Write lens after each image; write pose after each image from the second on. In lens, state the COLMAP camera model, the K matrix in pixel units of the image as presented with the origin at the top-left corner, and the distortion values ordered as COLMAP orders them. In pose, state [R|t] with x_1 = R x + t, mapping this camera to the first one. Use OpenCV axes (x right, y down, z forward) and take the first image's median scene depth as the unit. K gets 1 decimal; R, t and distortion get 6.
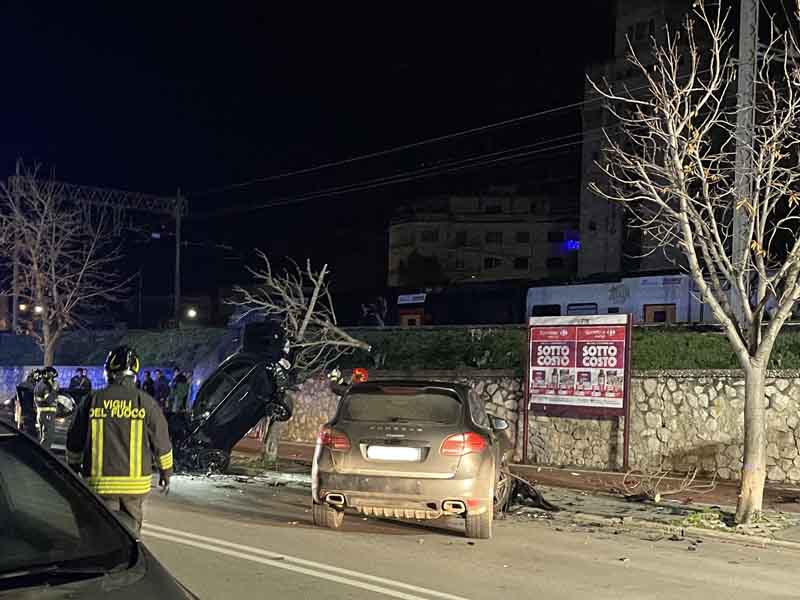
lens RADIAL K [[1014.6, 0, 302.2], [0, 1014.6, 404.0], [0, 0, 1]] dist [0.053943, 0.008431]
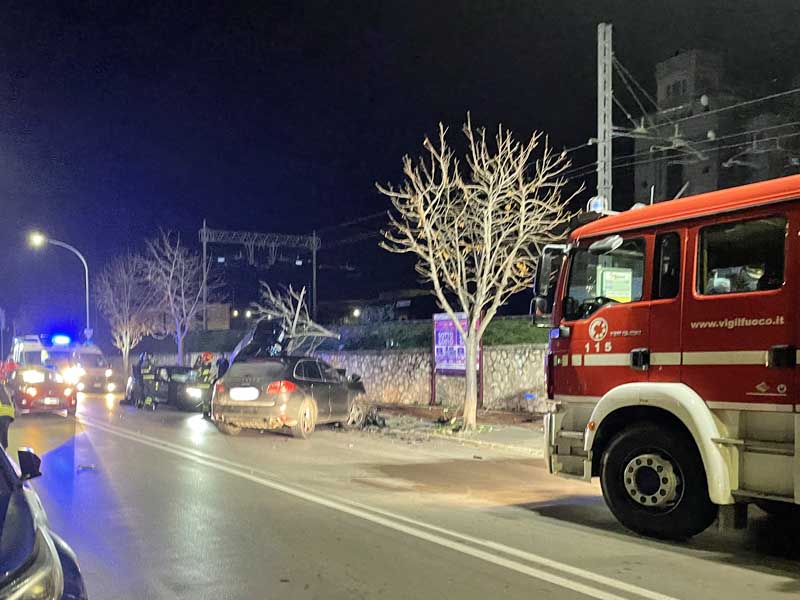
lens RADIAL K [[751.1, 0, 333.9], [0, 751.1, 358.3], [0, 0, 1]] dist [0.078217, -0.004444]
pose [[0.986718, -0.024666, -0.160559, 0.264904], [0.020307, 0.999381, -0.028734, 0.014801], [0.161168, 0.025092, 0.986608, -0.205144]]
